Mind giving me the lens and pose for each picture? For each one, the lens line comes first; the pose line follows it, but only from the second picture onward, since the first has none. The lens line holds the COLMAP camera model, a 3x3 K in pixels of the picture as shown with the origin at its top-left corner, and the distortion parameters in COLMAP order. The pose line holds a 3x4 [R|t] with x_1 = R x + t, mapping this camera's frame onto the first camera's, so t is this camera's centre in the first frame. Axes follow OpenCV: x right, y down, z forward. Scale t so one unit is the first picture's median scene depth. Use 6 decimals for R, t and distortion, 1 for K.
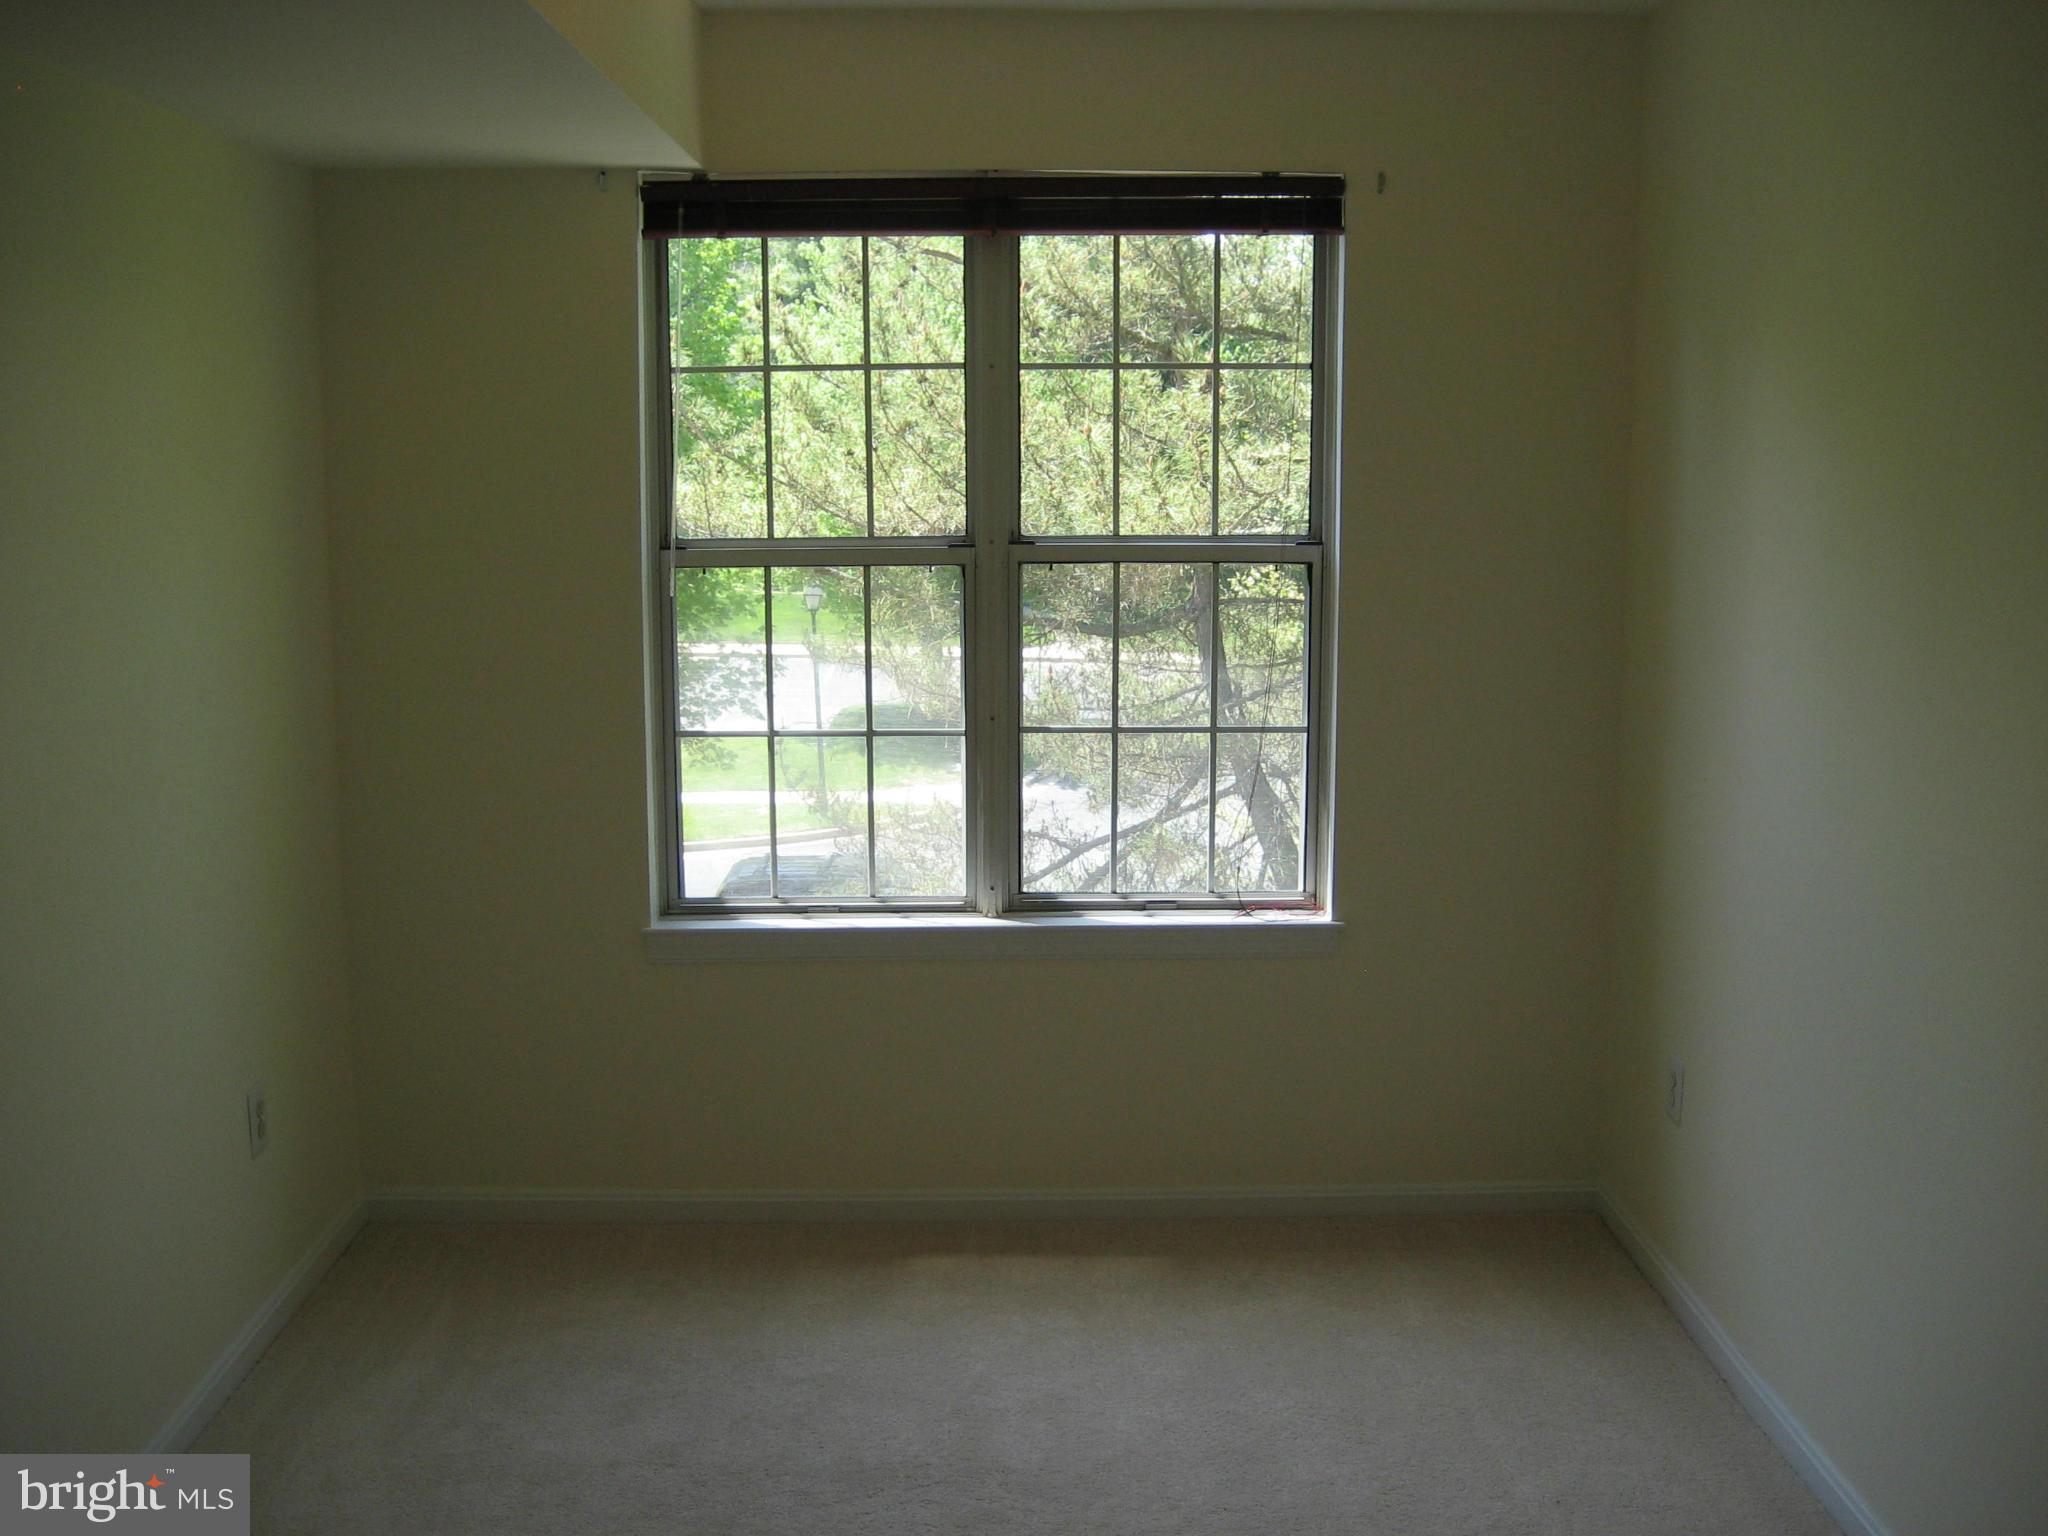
lens RADIAL K [[2118.5, 0, 1073.0], [0, 2118.5, 773.1], [0, 0, 1]] dist [-0.144848, 0.174139]
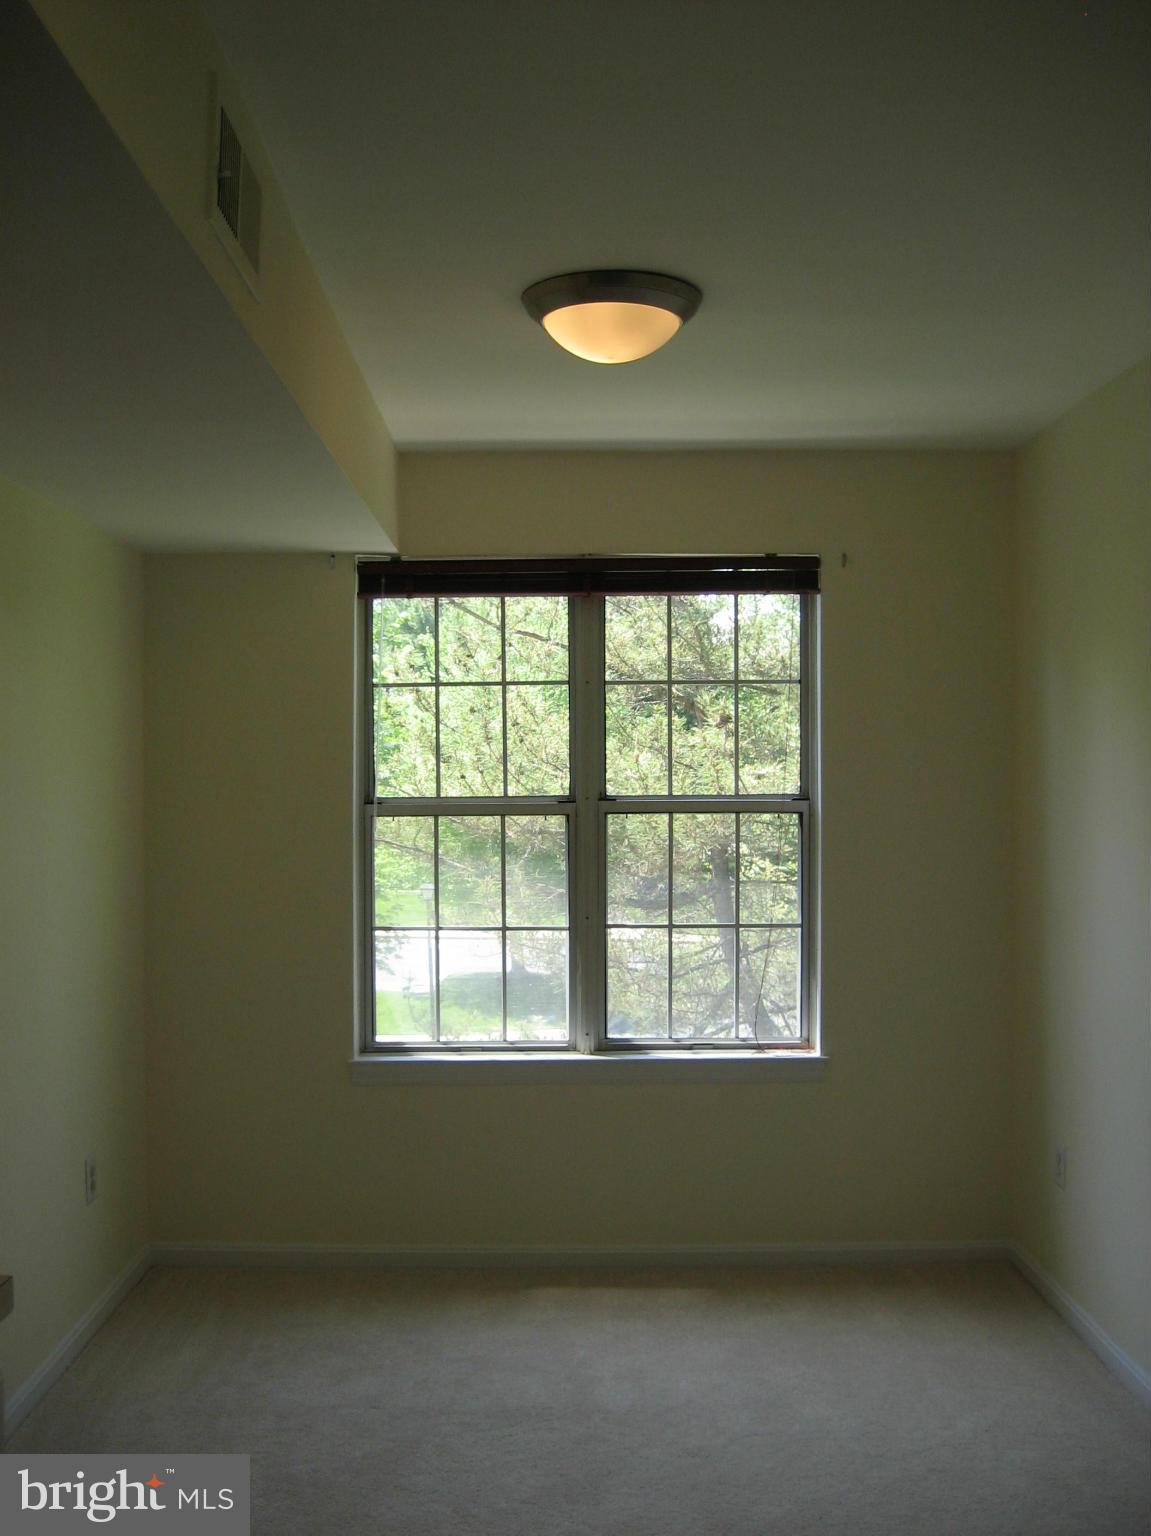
lens RADIAL K [[1588.9, 0, 570.9], [0, 1588.9, 800.4], [0, 0, 1]] dist [-0.144848, 0.174139]
pose [[0.999583, -0.003749, -0.028644, -0.017619], [-0.000418, 0.989559, -0.144125, 0.052603], [0.028885, 0.144077, 0.989145, -0.106428]]
